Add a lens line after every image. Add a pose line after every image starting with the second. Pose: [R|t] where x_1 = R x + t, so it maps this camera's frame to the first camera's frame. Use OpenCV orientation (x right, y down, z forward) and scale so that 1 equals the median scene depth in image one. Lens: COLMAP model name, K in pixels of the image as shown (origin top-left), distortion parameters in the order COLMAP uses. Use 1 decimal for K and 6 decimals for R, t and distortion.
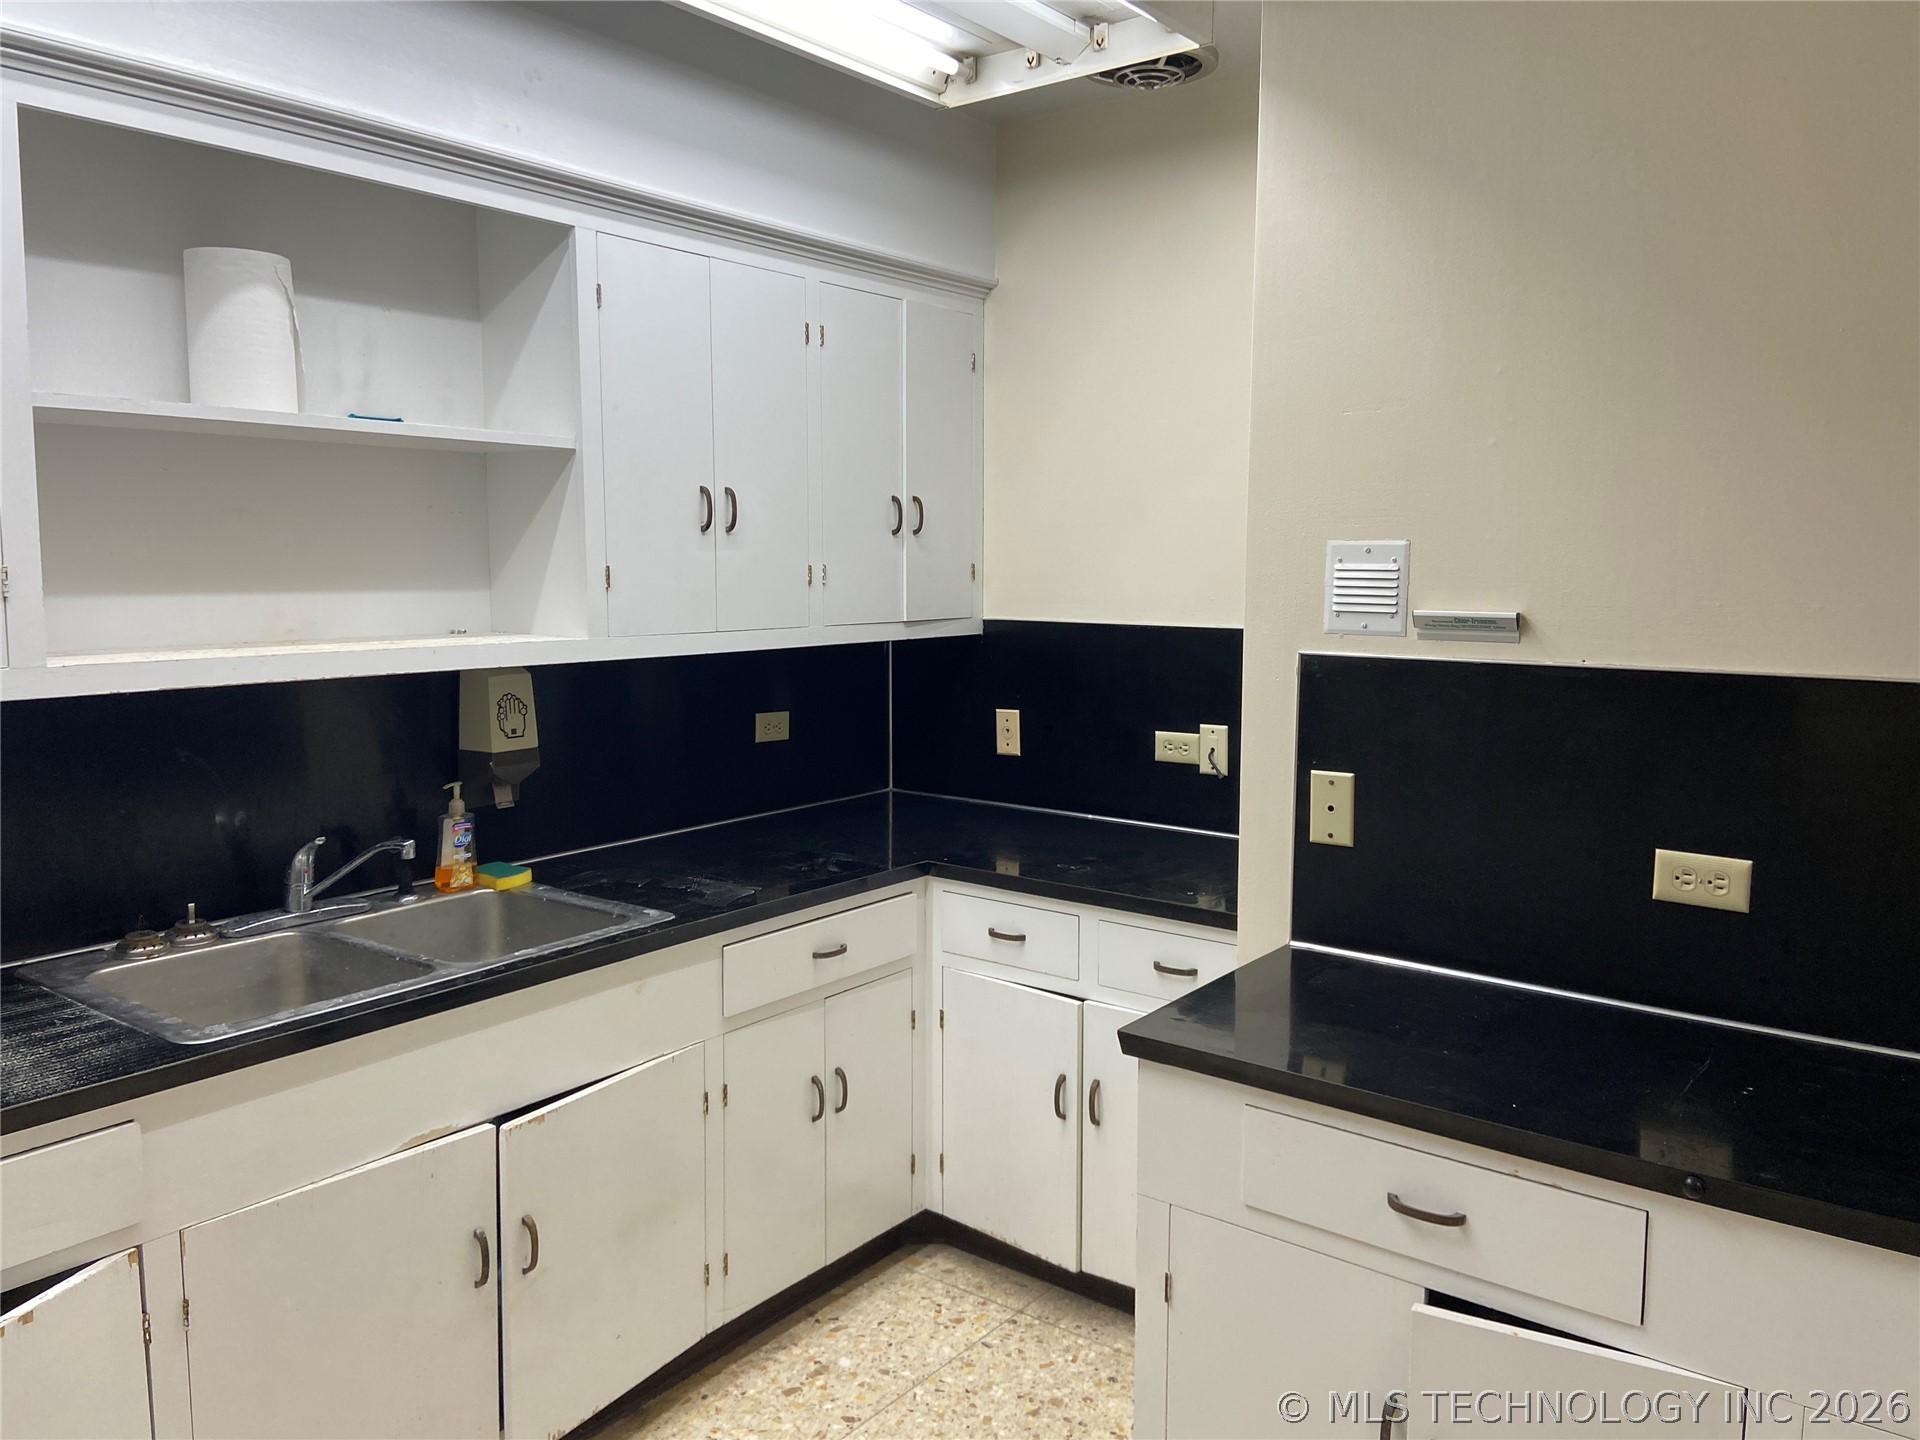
lens RADIAL K [[1432.5, 0, 952.3], [0, 1432.5, 716.7], [0, 0, 1]] dist [0.127101, -0.162403]
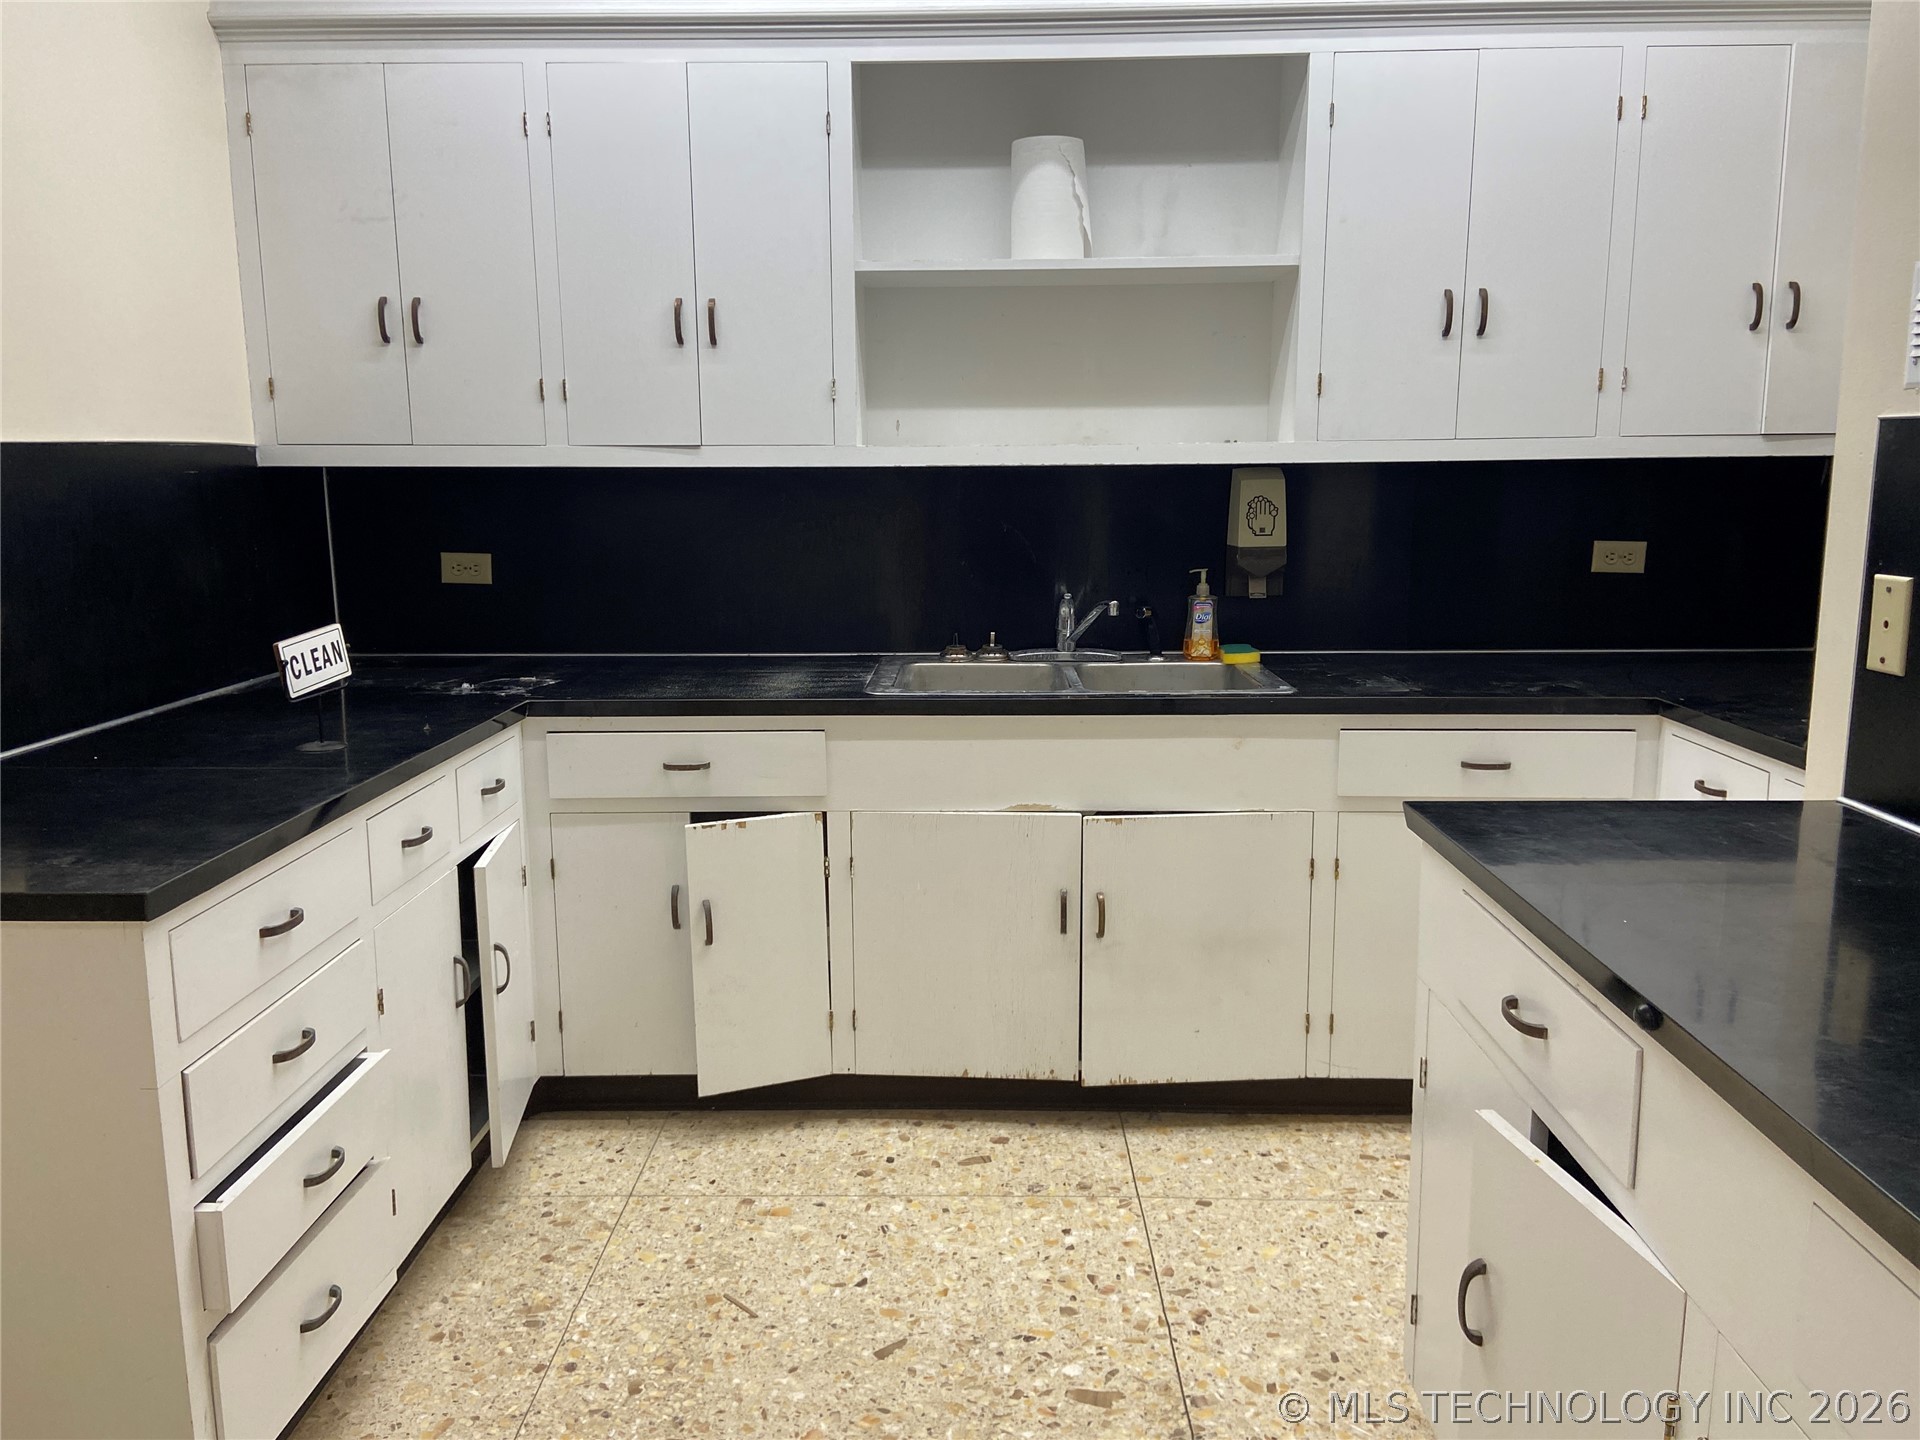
lens RADIAL K [[1432.5, 0, 952.3], [0, 1432.5, 716.7], [0, 0, 1]] dist [0.127101, -0.162403]
pose [[0.596008, 0.131603, -0.792121, 0.502340], [-0.080398, 0.991301, 0.104202, 0.060753], [0.798944, 0.001580, 0.601404, 0.127226]]
